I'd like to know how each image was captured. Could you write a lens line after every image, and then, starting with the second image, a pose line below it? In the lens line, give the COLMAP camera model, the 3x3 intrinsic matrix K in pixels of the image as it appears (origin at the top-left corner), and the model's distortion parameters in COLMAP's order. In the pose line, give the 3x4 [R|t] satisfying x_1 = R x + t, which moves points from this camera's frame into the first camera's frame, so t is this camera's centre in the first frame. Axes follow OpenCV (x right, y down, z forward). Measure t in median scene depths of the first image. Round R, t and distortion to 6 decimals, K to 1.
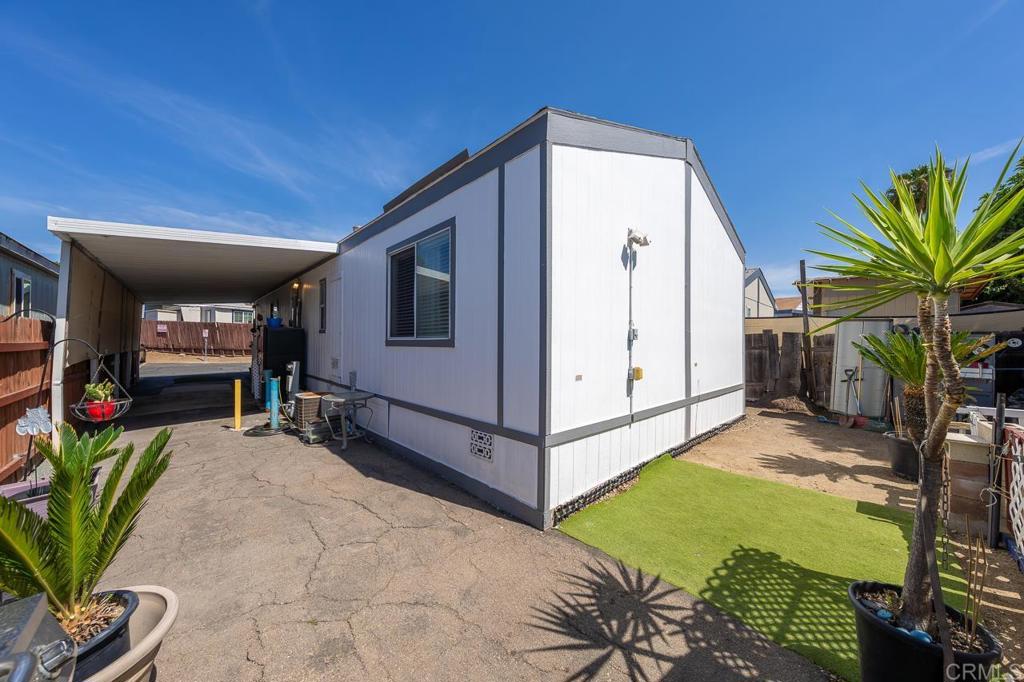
lens RADIAL K [[342.2, 0, 512.0], [0, 342.2, 341.0], [0, 0, 1]] dist [0.000085, -0.000025]
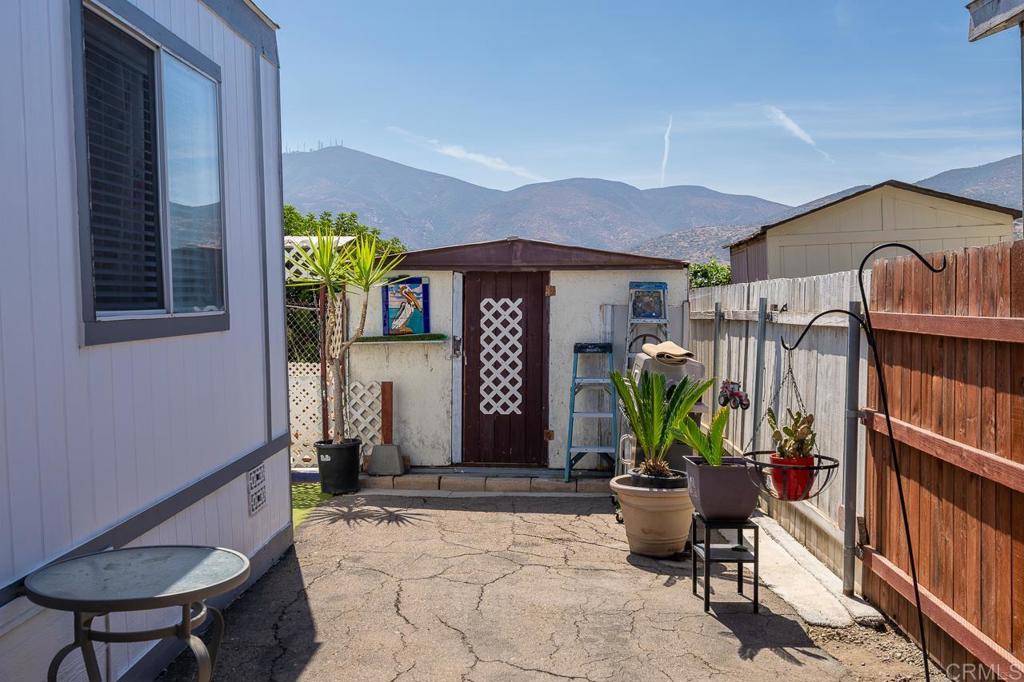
lens RADIAL K [[1055.9, 0, 512.0], [0, 1055.9, 341.0], [0, 0, 1]] dist [0.000063, 0.000000]
pose [[-0.700812, -0.022658, 0.712986, -1.568027], [0.013365, 0.998903, 0.044881, -0.028444], [-0.713220, 0.040982, -0.699741, 1.797129]]
